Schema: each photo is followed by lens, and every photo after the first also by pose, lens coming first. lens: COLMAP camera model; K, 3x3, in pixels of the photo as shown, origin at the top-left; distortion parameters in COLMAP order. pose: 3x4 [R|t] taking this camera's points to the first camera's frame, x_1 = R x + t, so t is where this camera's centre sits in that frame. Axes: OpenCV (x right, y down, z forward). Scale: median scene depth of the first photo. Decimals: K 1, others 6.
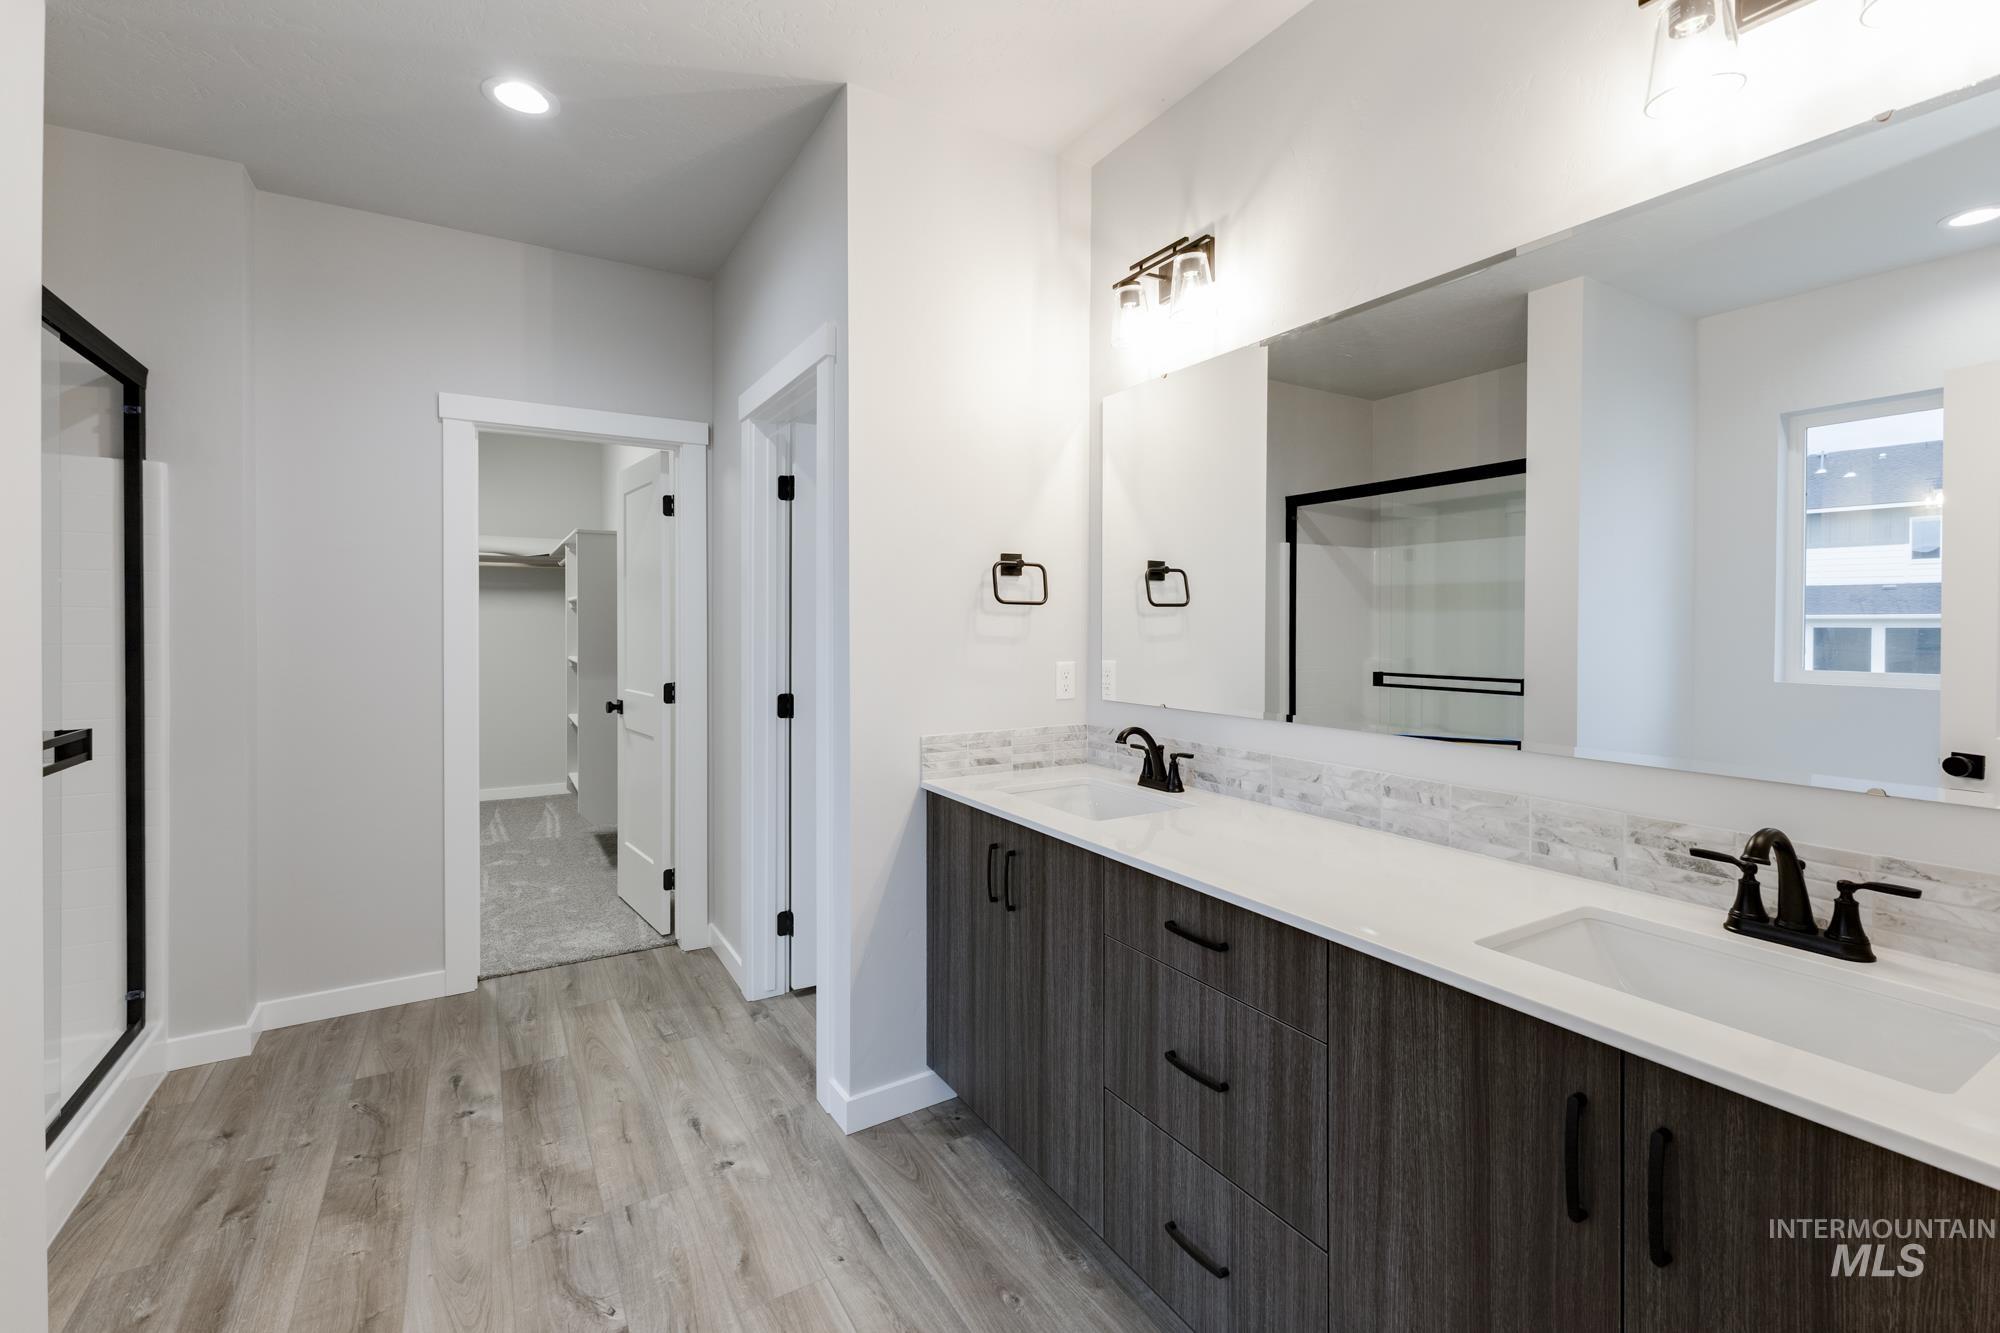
lens RADIAL K [[866.1, 0, 1027.2], [0, 866.1, 630.8], [0, 0, 1]] dist [0.011809, -0.004718]
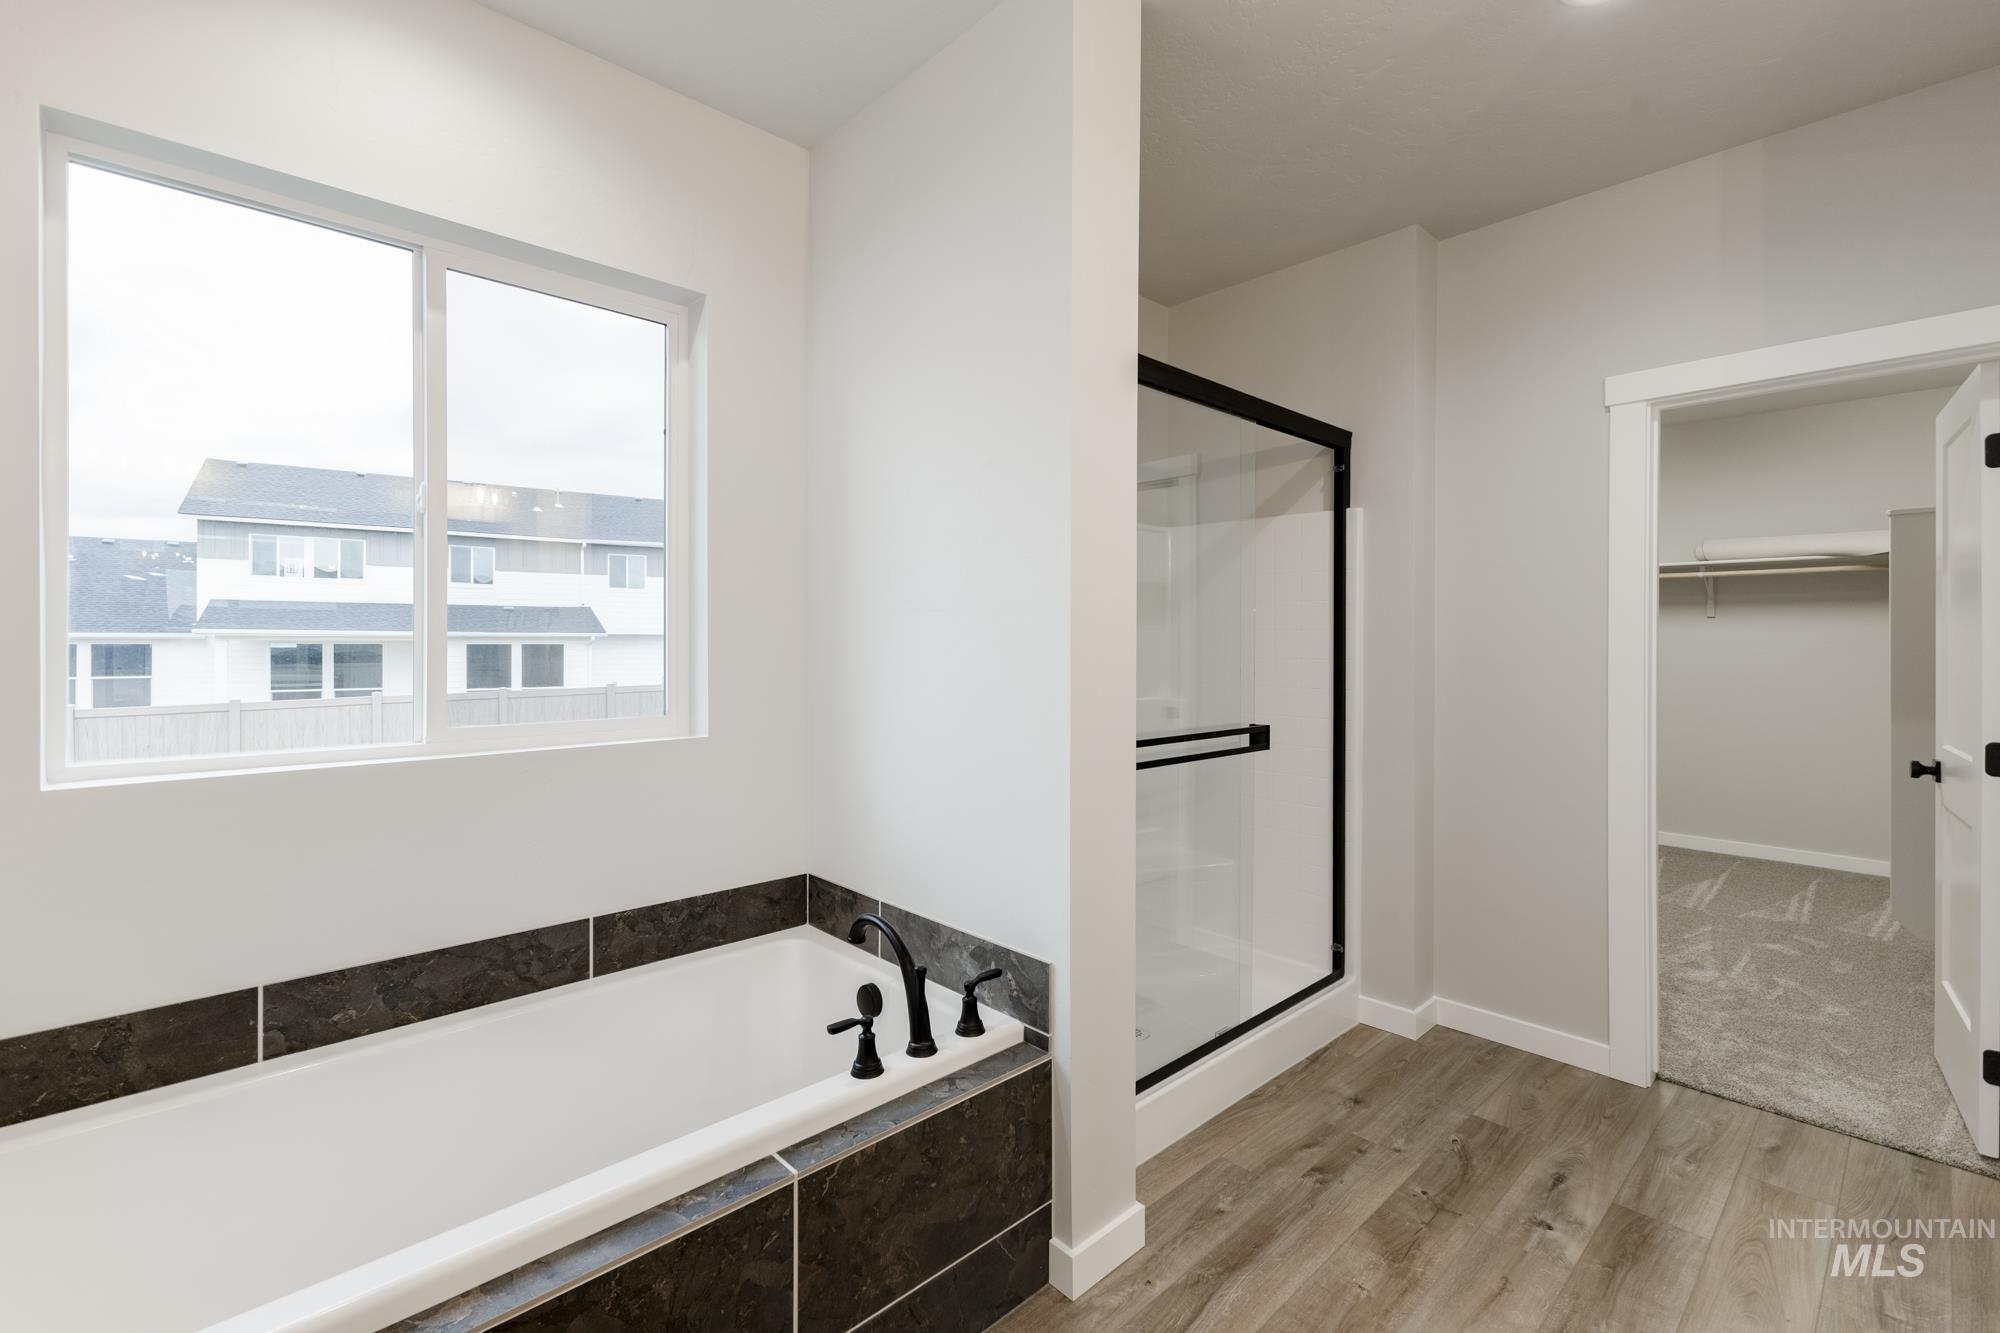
lens RADIAL K [[866.1, 0, 1007.9], [0, 866.1, 646.1], [0, 0, 1]] dist [0.011809, -0.004718]
pose [[0.183964, 0.004103, -0.982924, 0.078458], [-0.011441, 0.999932, 0.002032, -0.001482], [0.982866, 0.010872, 0.183998, 0.293233]]
